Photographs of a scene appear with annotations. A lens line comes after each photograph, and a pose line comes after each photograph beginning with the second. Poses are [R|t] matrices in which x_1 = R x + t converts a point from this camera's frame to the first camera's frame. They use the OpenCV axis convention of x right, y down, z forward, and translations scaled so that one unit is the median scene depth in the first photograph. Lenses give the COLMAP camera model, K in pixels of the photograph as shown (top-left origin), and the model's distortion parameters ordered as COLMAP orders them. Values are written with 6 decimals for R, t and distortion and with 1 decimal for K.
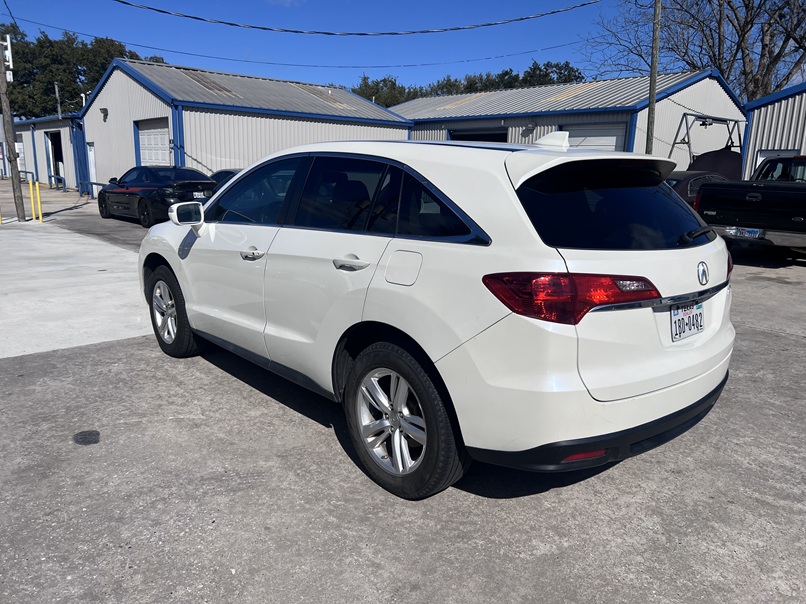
lens RADIAL K [[622.9, 0, 402.7], [0, 622.9, 301.0], [0, 0, 1]] dist [0.021881, -0.000786]
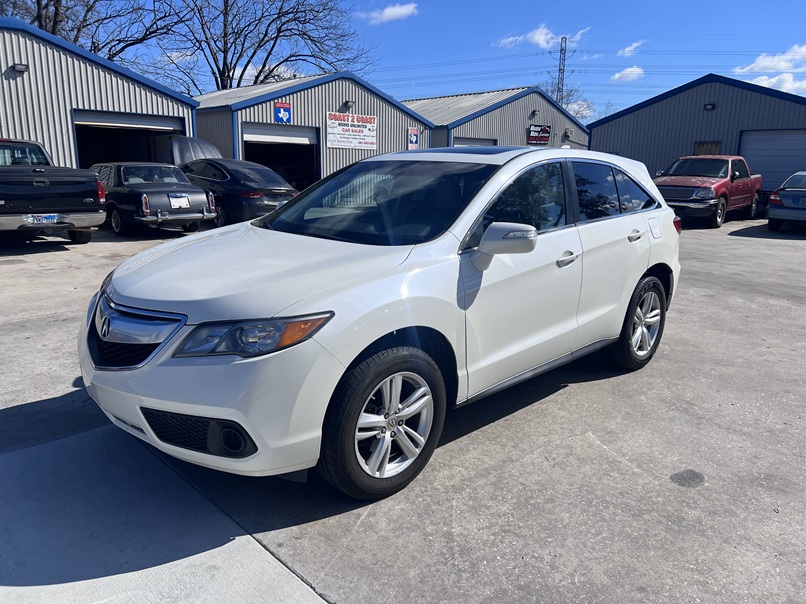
lens RADIAL K [[622.9, 0, 402.5], [0, 622.9, 303.8], [0, 0, 1]] dist [0.021881, -0.000786]
pose [[-0.082357, -0.241780, 0.966830, -1.032366], [0.194007, 0.947677, 0.253516, -0.266636], [-0.977537, 0.208450, -0.031141, 1.108145]]
